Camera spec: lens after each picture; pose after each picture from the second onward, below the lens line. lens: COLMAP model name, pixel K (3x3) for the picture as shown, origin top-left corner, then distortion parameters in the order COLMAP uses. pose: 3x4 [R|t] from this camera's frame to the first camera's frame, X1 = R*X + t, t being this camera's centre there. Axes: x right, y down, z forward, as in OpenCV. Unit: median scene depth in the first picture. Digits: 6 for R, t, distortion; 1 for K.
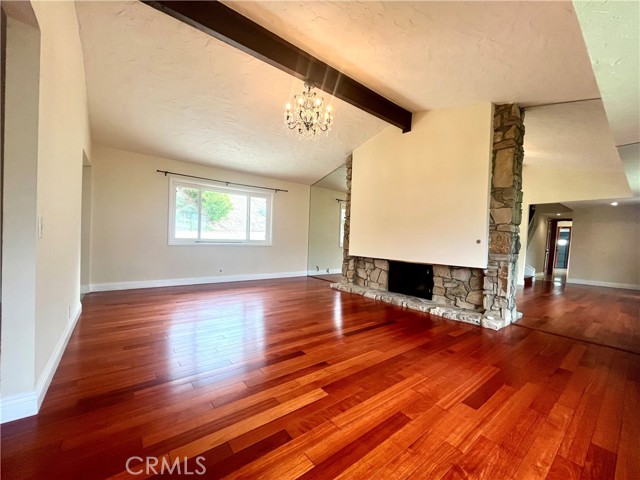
lens RADIAL K [[257.9, 0, 322.4], [0, 257.9, 241.8], [0, 0, 1]] dist [-0.001721, 0.000008]
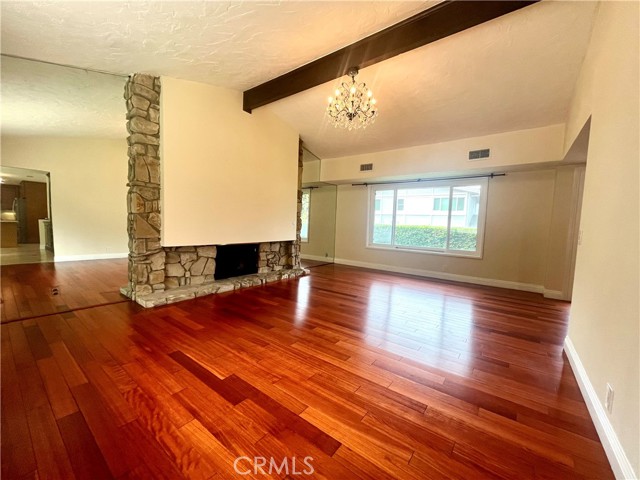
lens RADIAL K [[257.9, 0, 322.4], [0, 257.9, 241.8], [0, 0, 1]] dist [-0.001721, 0.000008]
pose [[-0.243603, -0.109826, 0.963637, -0.706617], [-0.025774, 0.993950, 0.106765, -0.044912], [-0.969533, 0.001172, -0.244960, 0.918346]]
